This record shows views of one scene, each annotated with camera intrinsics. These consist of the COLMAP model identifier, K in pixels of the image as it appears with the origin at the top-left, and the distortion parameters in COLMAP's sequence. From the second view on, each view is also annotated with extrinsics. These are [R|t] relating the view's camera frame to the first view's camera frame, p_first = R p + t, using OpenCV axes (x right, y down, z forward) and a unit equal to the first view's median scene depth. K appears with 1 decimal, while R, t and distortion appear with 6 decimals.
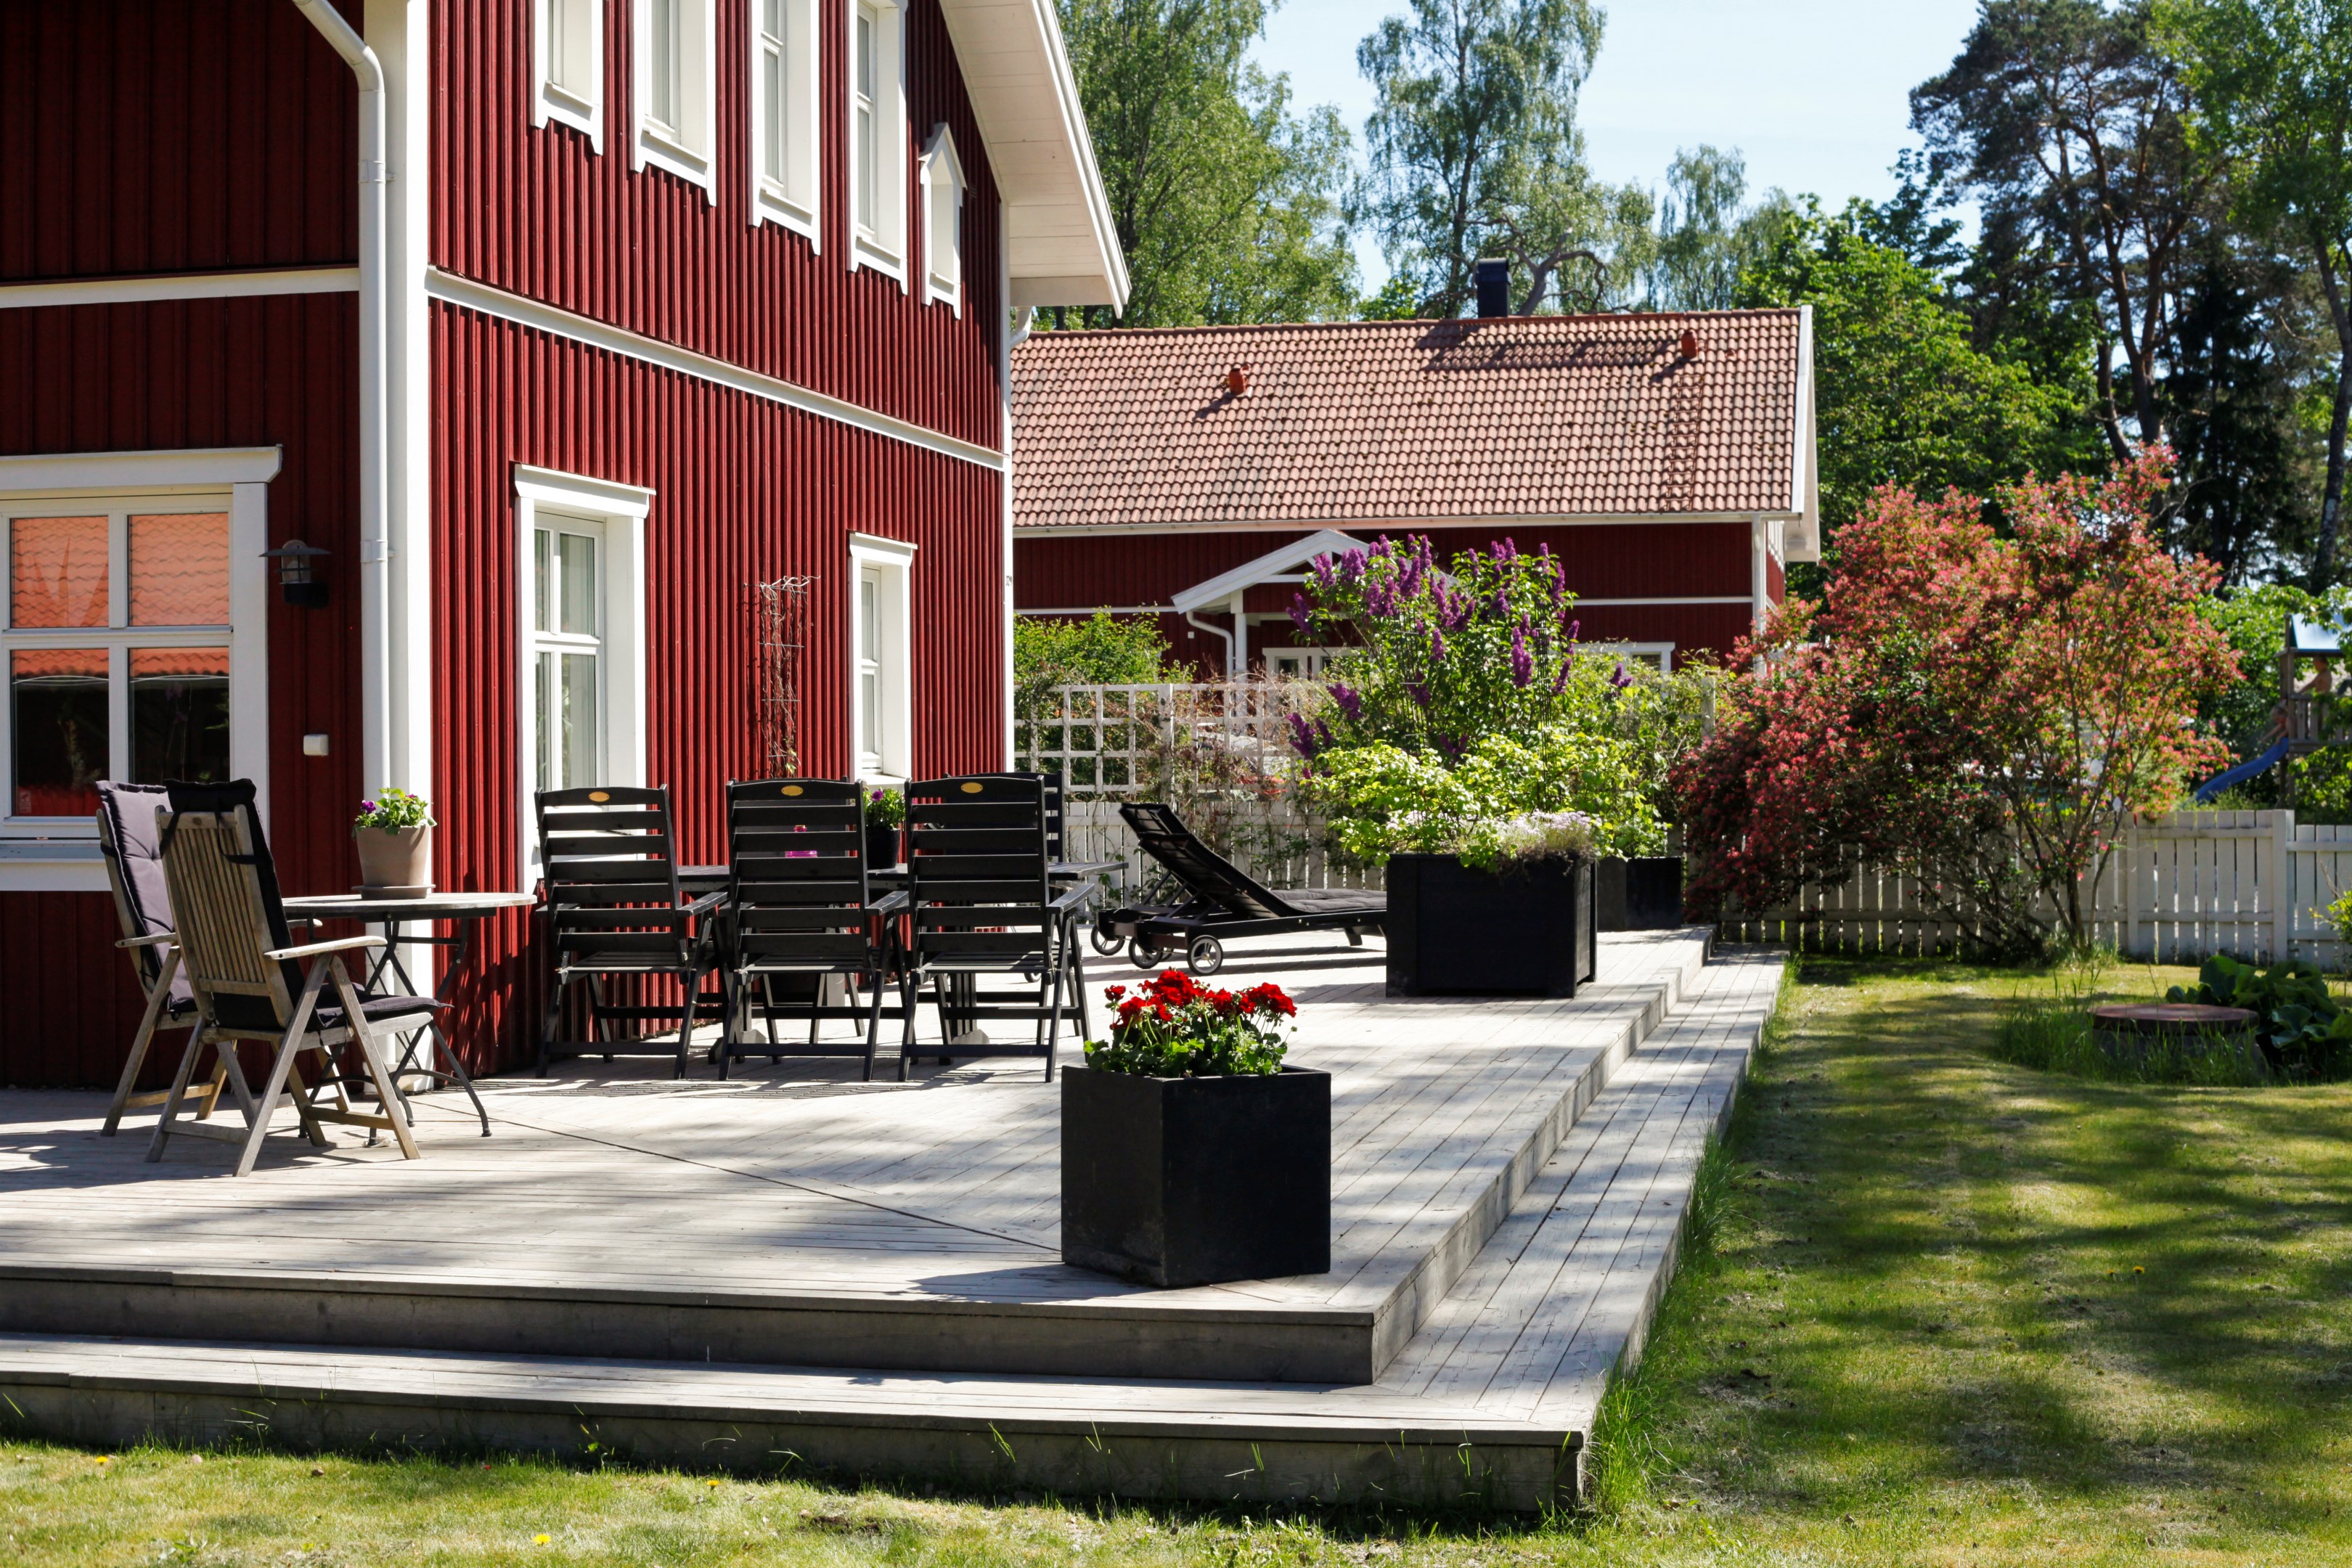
lens RADIAL K [[3517.0, 0, 1176.7], [0, 3517.0, 785.3], [0, 0, 1]] dist [-0.095403, 0.000000]
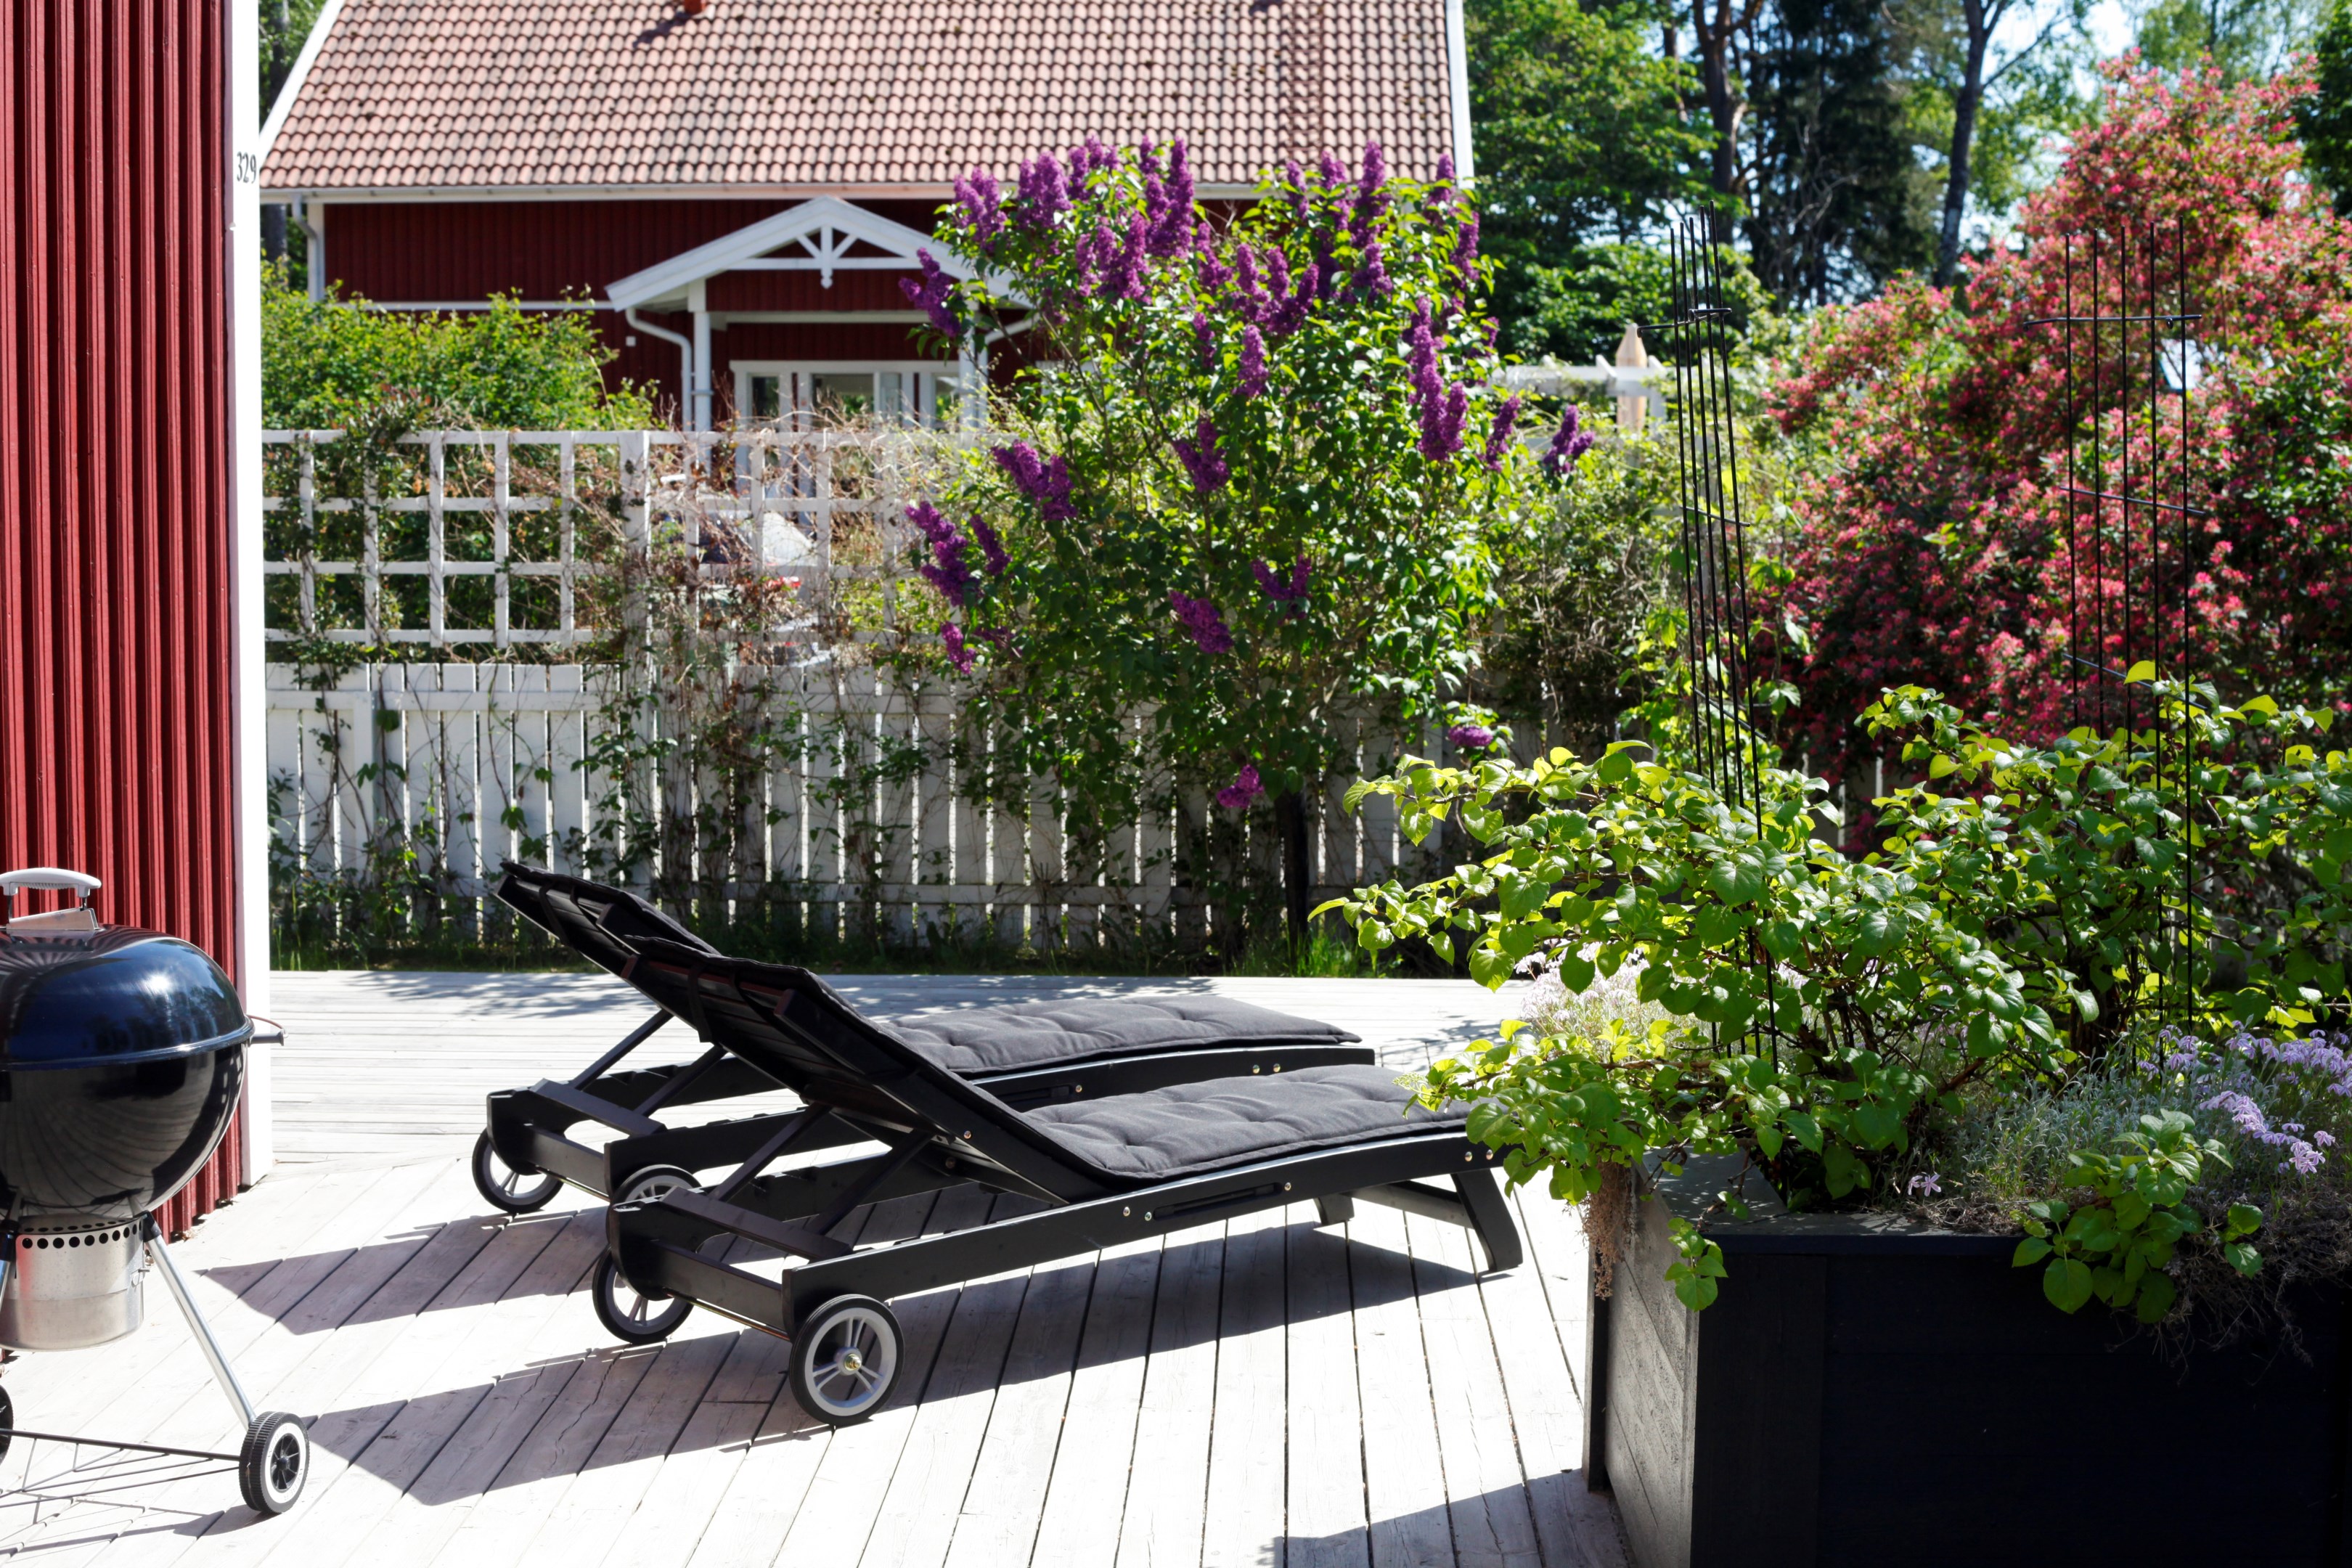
lens RADIAL K [[3517.0, 0, 1170.2], [0, 3517.0, 783.5], [0, 0, 1]] dist [-0.095403, 0.000000]
pose [[0.986332, -0.002142, 0.164758, -0.005520], [-0.011055, 0.996802, 0.079142, -0.010214], [-0.164400, -0.079882, 0.983154, 0.262239]]
